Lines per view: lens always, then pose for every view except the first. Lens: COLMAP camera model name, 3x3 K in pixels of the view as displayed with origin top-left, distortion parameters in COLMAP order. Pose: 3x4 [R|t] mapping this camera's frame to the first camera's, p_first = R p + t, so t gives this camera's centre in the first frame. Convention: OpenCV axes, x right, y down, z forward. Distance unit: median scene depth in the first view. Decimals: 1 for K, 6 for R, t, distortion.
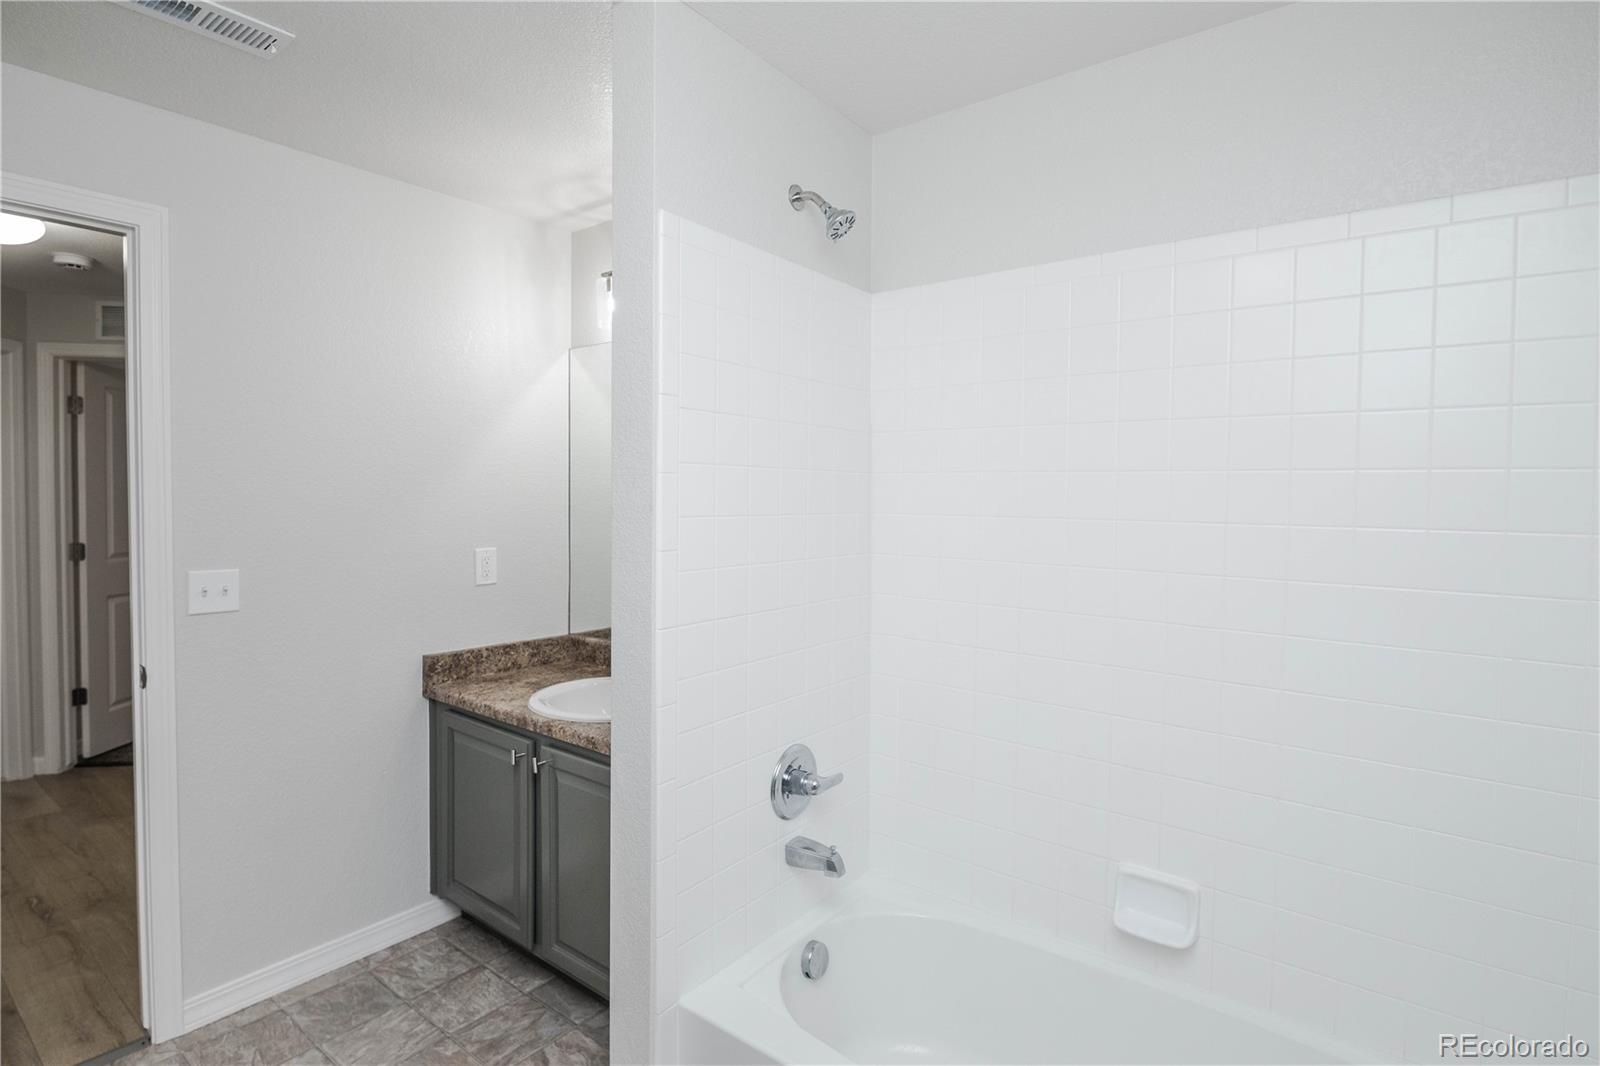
lens RADIAL K [[766.5, 0, 784.2], [0, 766.5, 526.1], [0, 0, 1]] dist [0.004462, -0.010265]
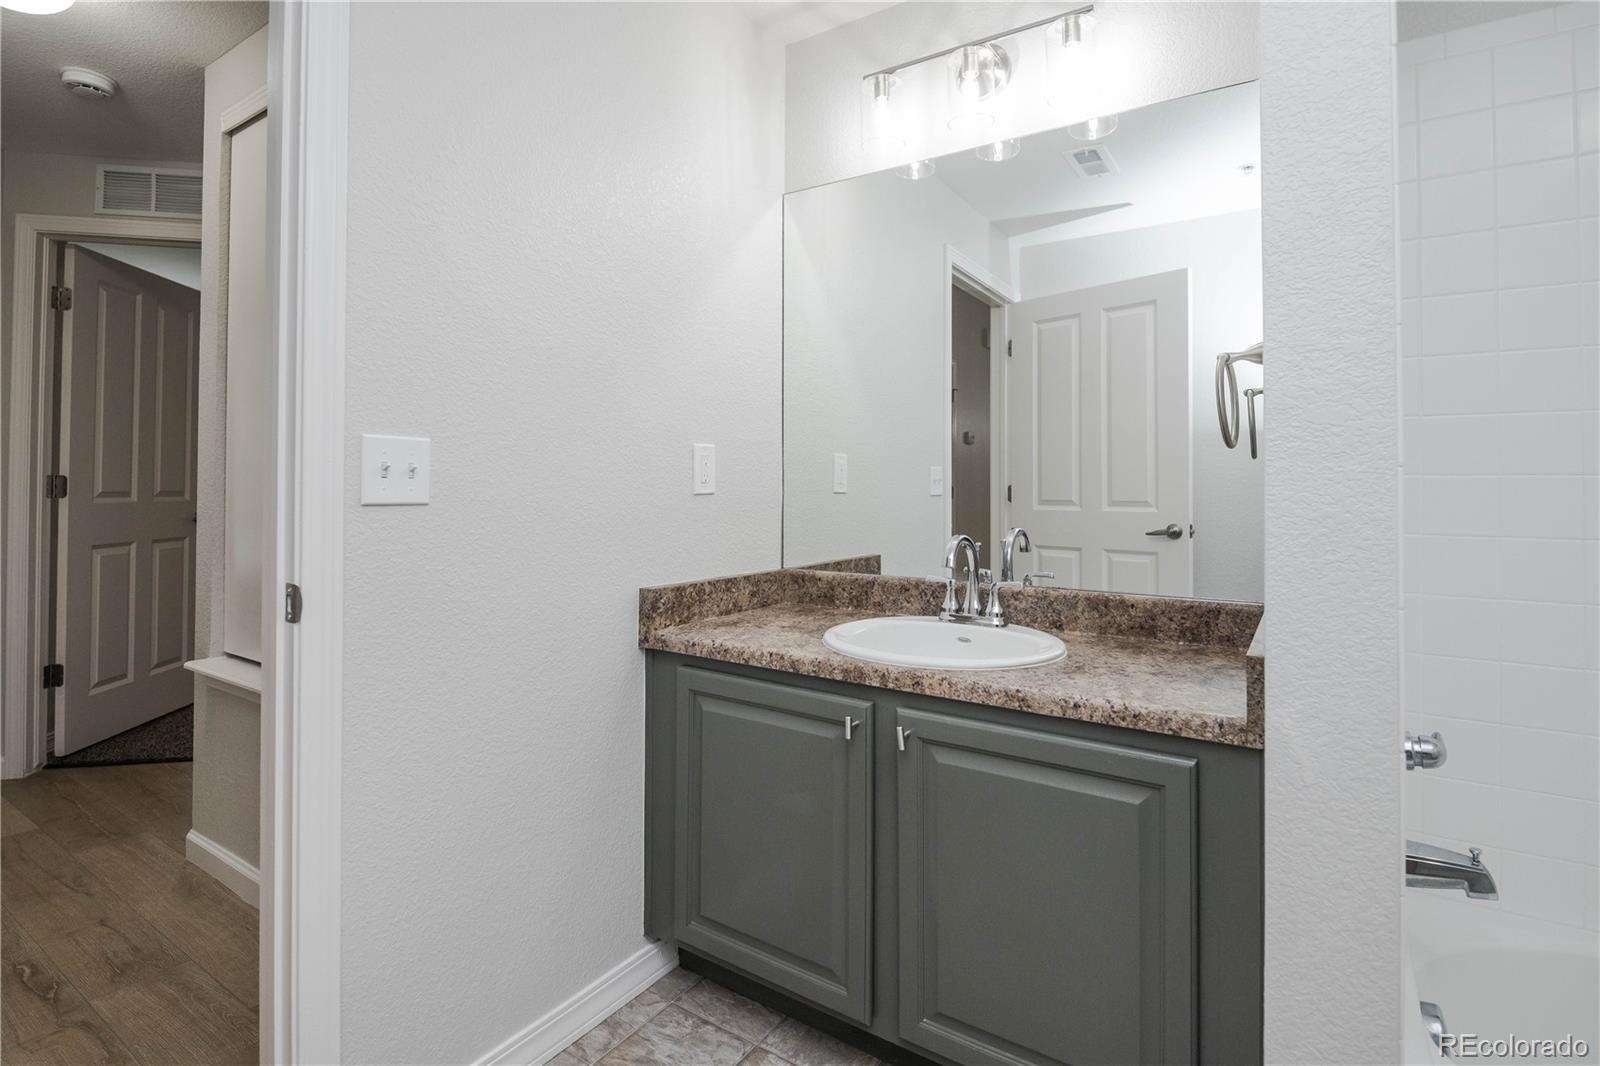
lens RADIAL K [[766.5, 0, 793.8], [0, 766.5, 476.7], [0, 0, 1]] dist [0.004462, -0.010265]
pose [[0.997617, -0.001921, 0.068972, -0.356486], [0.004835, 0.999101, -0.042109, 0.091251], [-0.068829, 0.042342, 0.996730, 0.271629]]
